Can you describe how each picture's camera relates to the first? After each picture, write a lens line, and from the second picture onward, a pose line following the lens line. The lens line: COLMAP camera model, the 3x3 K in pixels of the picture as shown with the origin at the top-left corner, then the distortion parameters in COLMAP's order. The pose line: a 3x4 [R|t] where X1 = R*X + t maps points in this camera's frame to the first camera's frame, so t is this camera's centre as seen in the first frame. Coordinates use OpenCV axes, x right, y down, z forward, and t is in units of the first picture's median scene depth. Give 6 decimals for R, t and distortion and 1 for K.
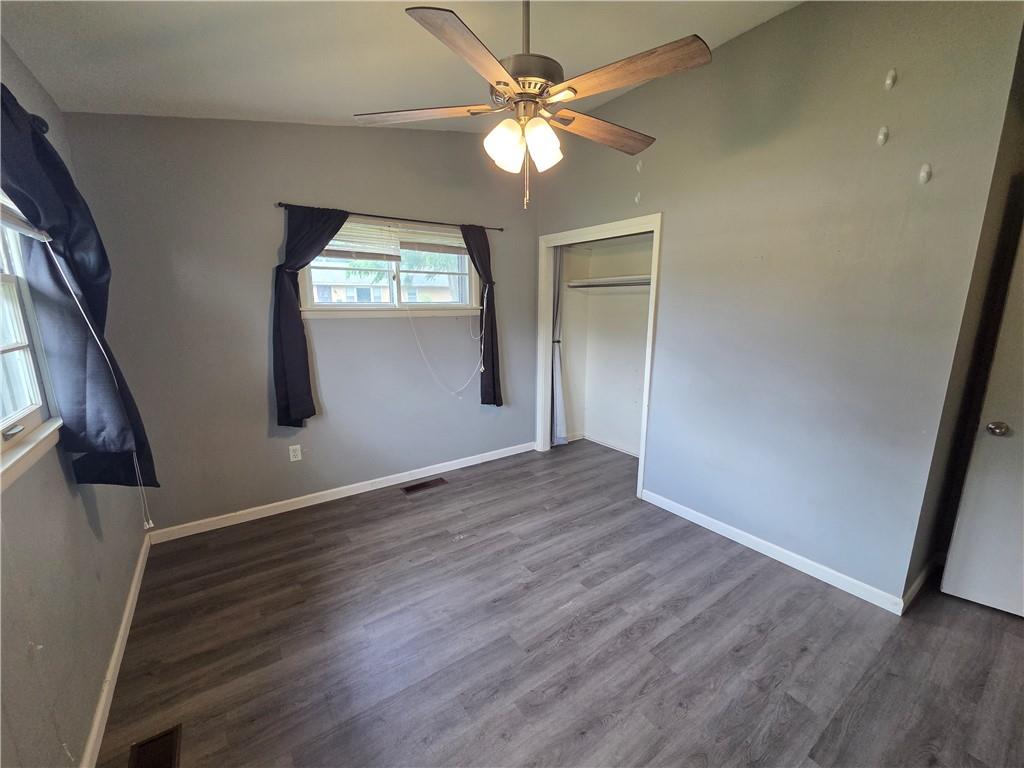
lens RADIAL K [[417.5, 0, 510.5], [0, 417.5, 388.5], [0, 0, 1]] dist [0.001438, 0.000076]
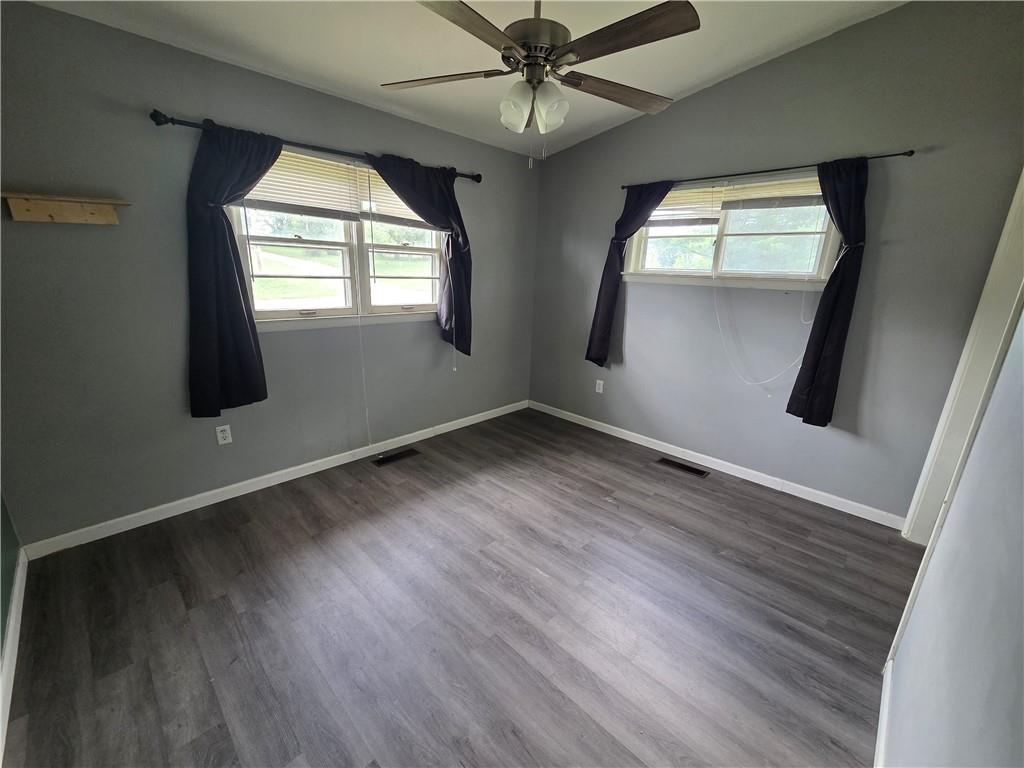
lens RADIAL K [[417.4, 0, 508.8], [0, 417.4, 387.1], [0, 0, 1]] dist [0.000980, -0.000081]
pose [[0.186590, 0.272989, -0.943748, 0.712093], [-0.234618, 0.945206, 0.227024, -0.076498], [0.954012, 0.179060, 0.240414, 0.468324]]
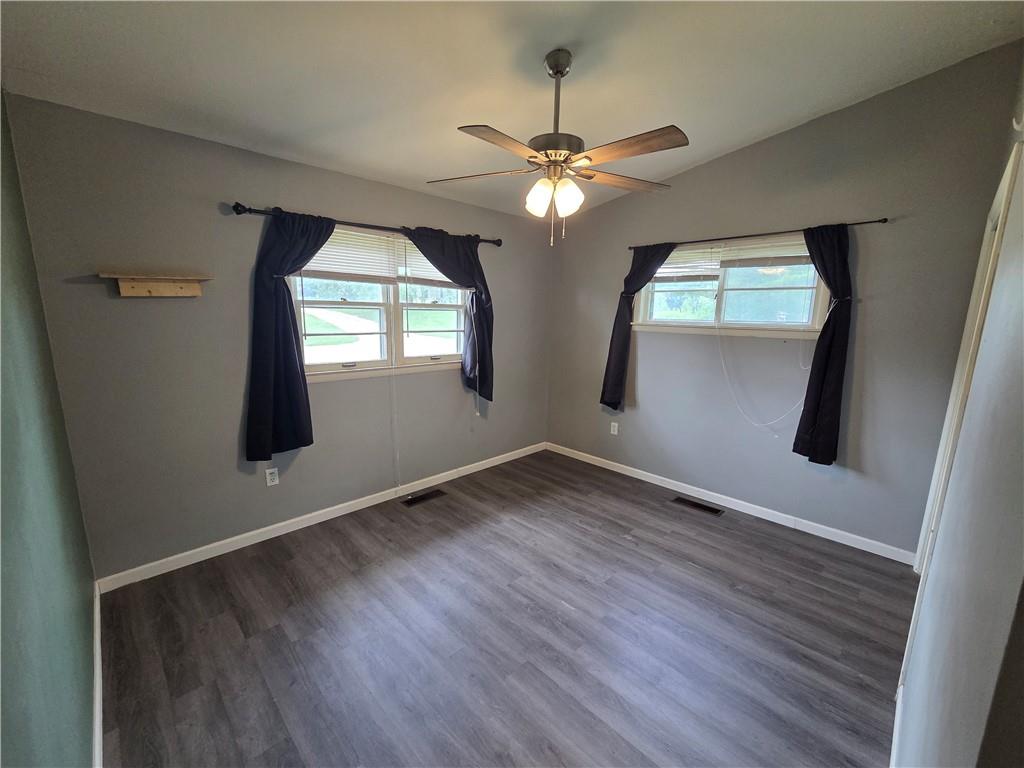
lens RADIAL K [[417.5, 0, 510.5], [0, 417.5, 388.5], [0, 0, 1]] dist [0.001438, 0.000076]
pose [[0.167216, 0.177845, -0.969747, 0.791311], [-0.219626, 0.965600, 0.139214, -0.093900], [0.961147, 0.189703, 0.200523, 0.419304]]
